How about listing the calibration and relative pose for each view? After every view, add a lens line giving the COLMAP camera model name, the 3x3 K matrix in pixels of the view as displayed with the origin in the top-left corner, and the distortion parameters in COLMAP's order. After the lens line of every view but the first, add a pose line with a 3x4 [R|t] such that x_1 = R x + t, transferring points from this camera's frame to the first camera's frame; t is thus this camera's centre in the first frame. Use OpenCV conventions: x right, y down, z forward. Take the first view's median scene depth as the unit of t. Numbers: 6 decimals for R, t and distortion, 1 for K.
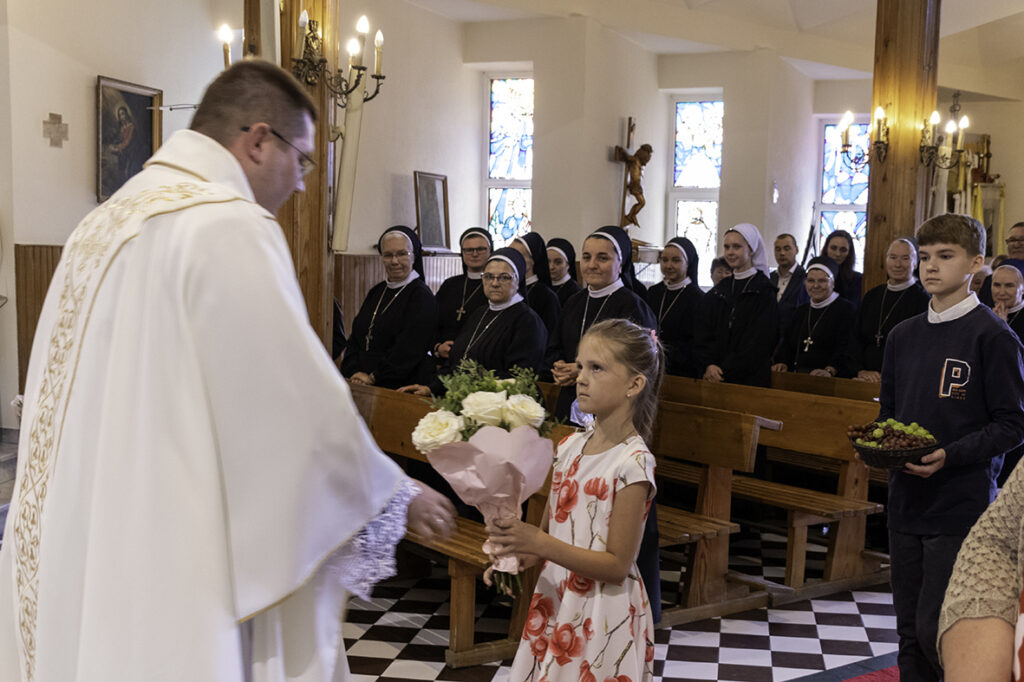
lens RADIAL K [[1249.1, 0, 585.0], [0, 1249.1, 391.6], [0, 0, 1]] dist [-0.003756, 0.010676]
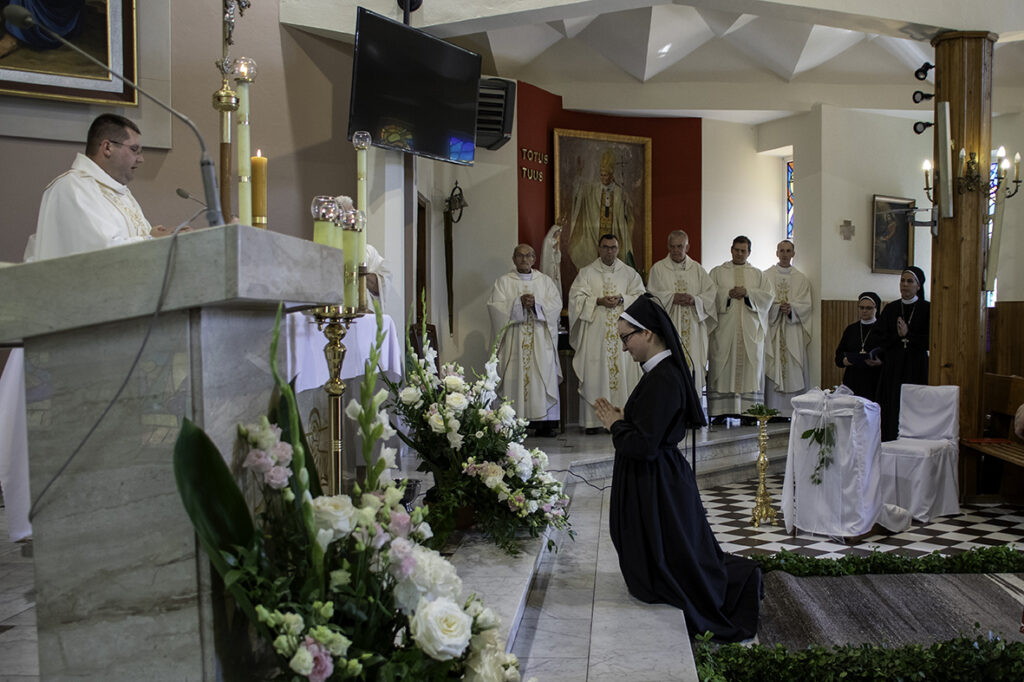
lens RADIAL K [[1049.9, 0, 615.6], [0, 1049.9, 374.2], [0, 0, 1]] dist [-0.098953, 0.017641]
pose [[0.784460, 0.004070, -0.620167, 0.122708], [-0.043129, 0.997916, -0.048005, 0.038027], [0.618679, 0.064405, 0.783000, -0.160599]]
